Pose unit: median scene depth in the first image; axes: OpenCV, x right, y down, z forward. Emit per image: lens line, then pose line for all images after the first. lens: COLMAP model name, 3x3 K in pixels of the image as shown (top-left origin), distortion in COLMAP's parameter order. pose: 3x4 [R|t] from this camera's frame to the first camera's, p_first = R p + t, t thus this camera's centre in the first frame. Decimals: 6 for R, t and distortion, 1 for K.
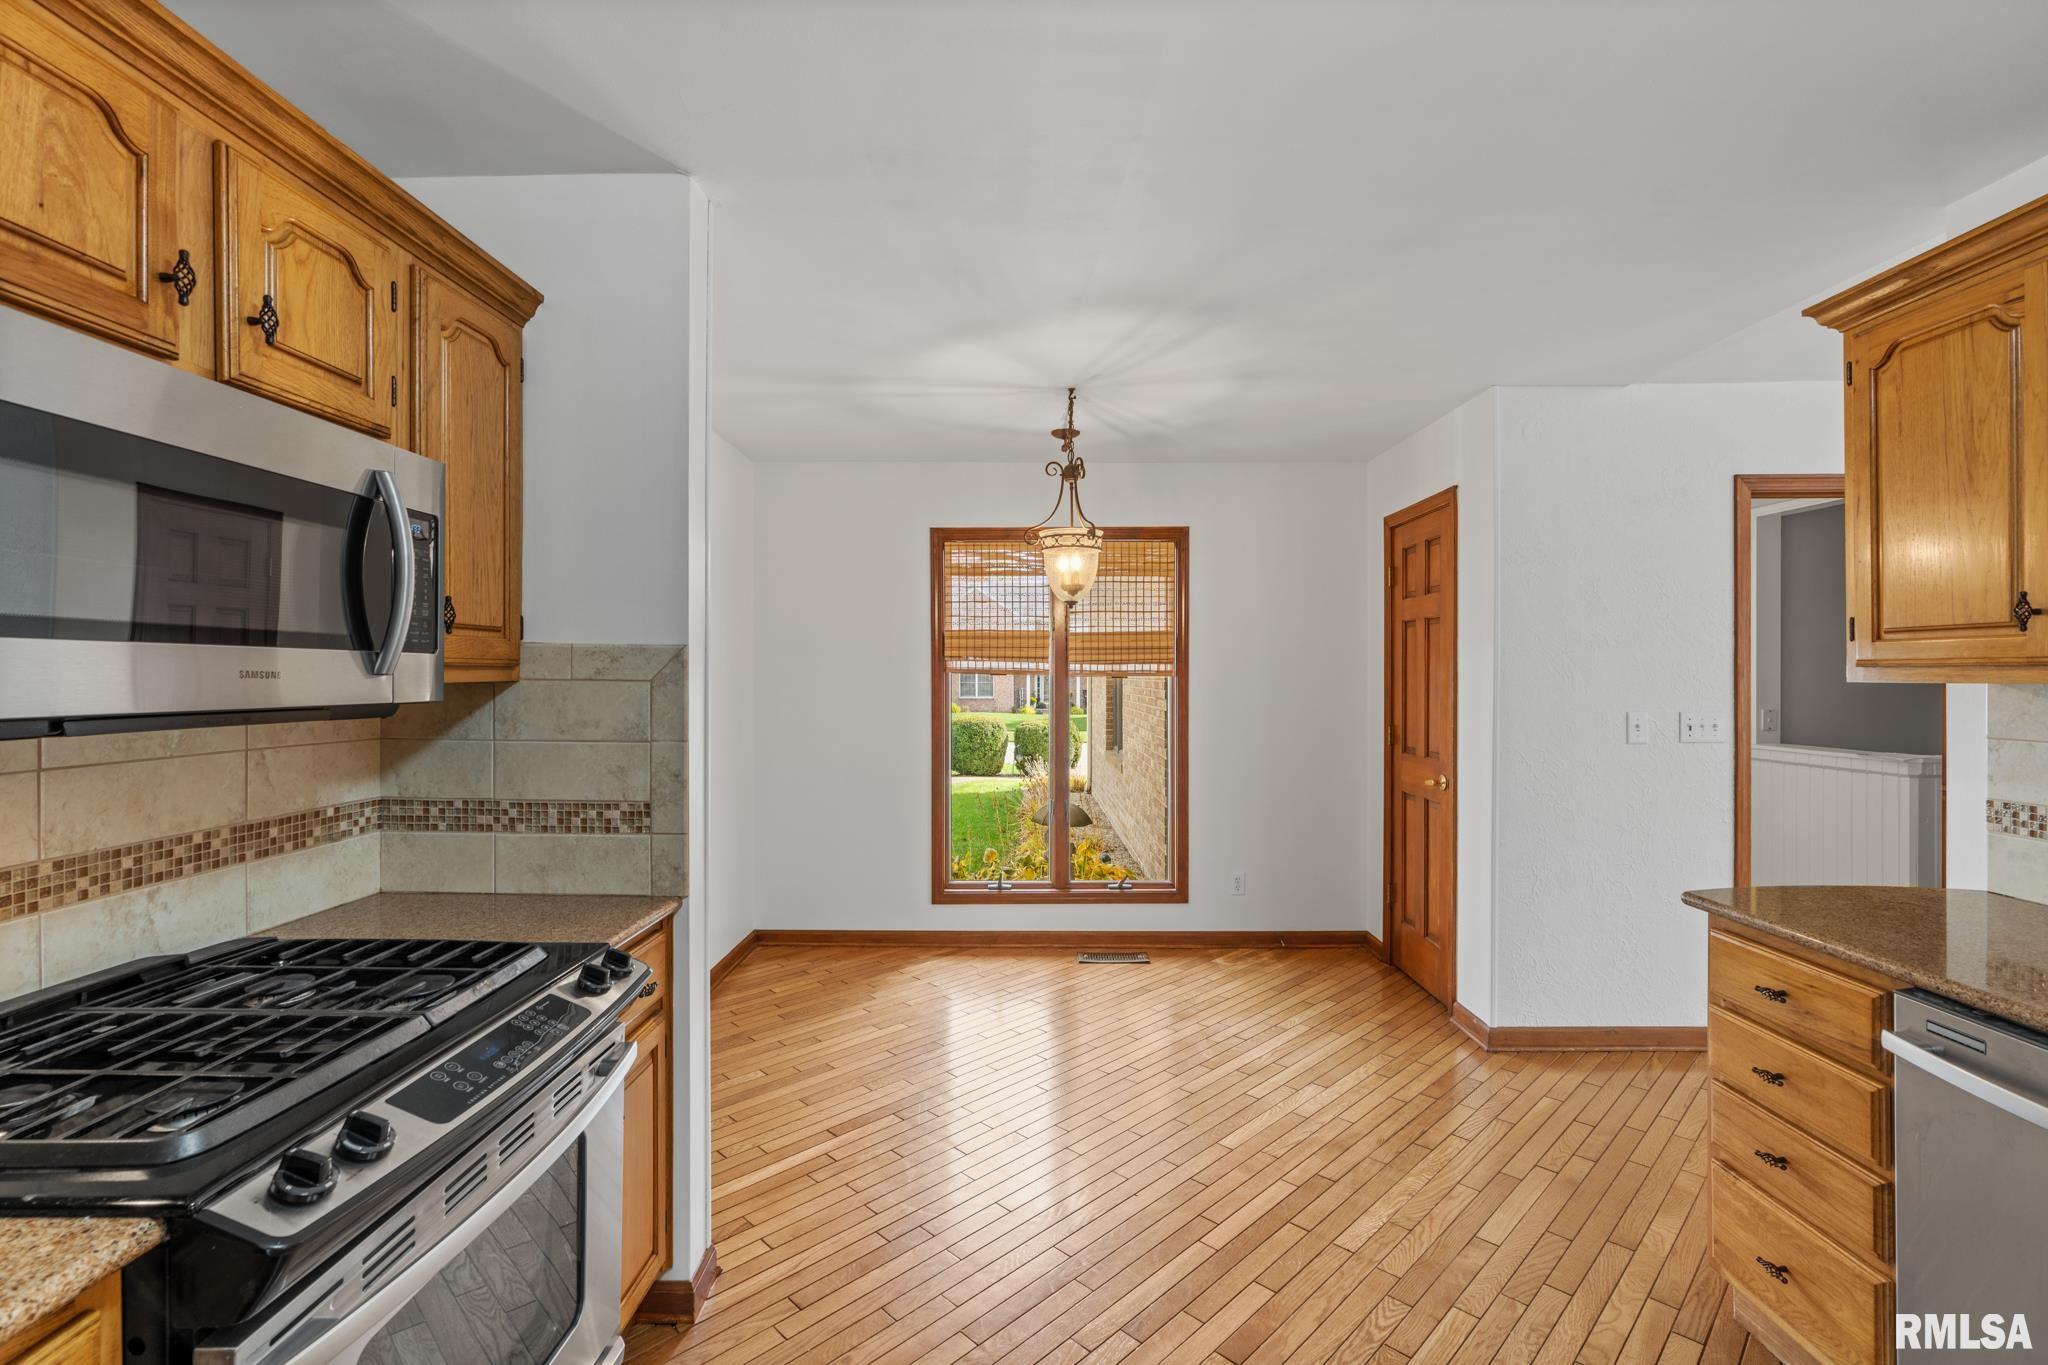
lens RADIAL K [[919.1, 0, 1024.4], [0, 919.1, 669.8], [0, 0, 1]] dist [0.000726, 0.000985]
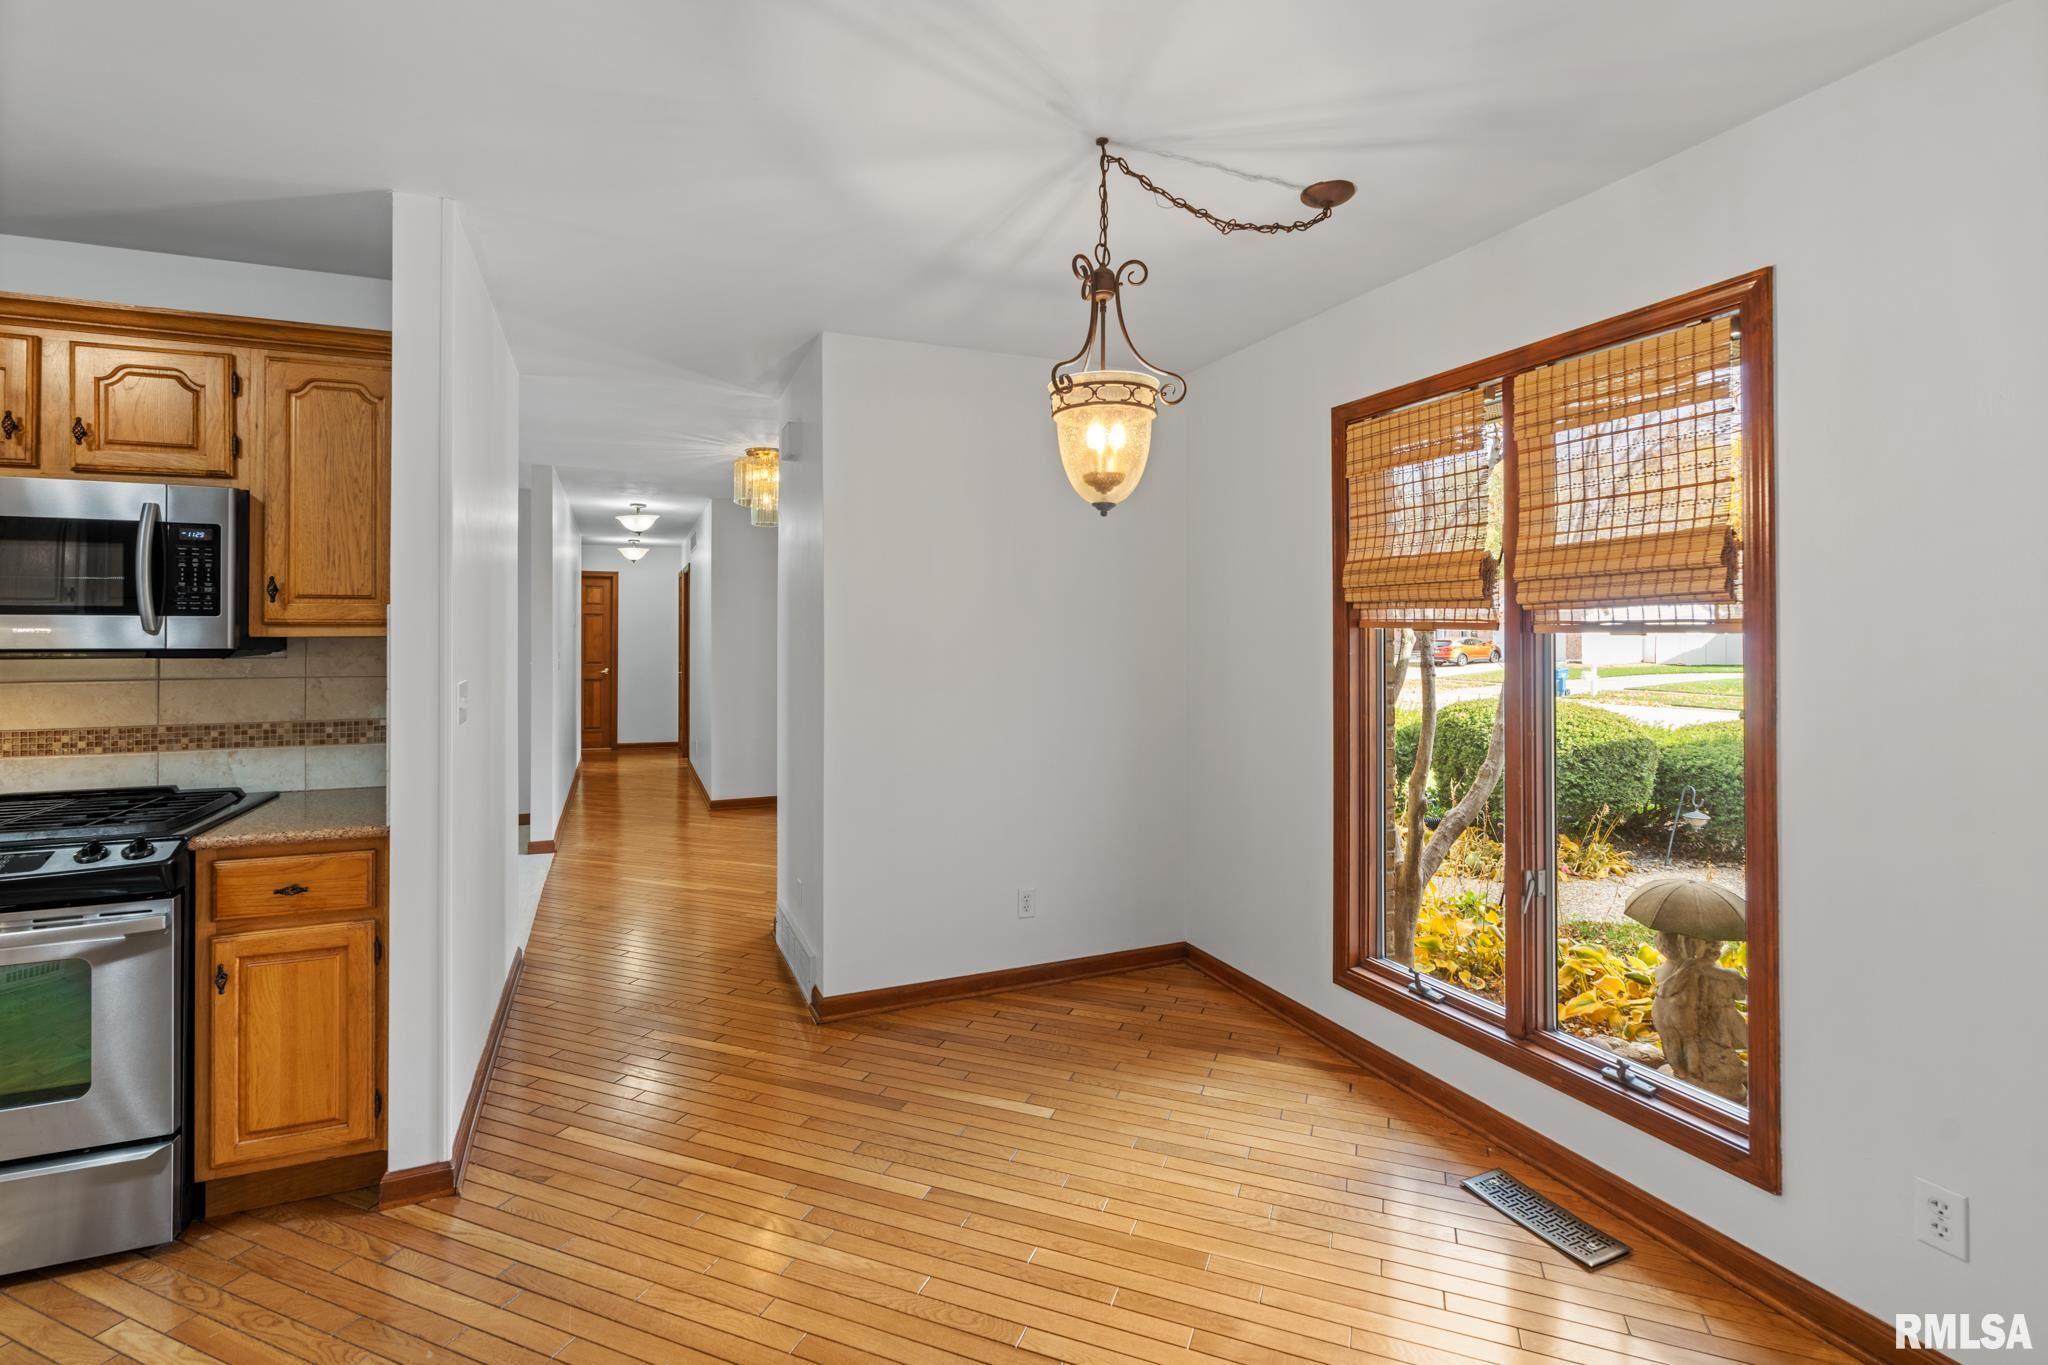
lens RADIAL K [[933.9, 0, 1021.6], [0, 933.9, 617.1], [0, 0, 1]] dist [-0.004759, -0.000462]
pose [[0.401854, -0.017271, -0.915541, 1.098207], [0.005435, 0.999849, -0.016475, 0.013204], [0.915688, 0.001645, 0.401887, 1.383773]]
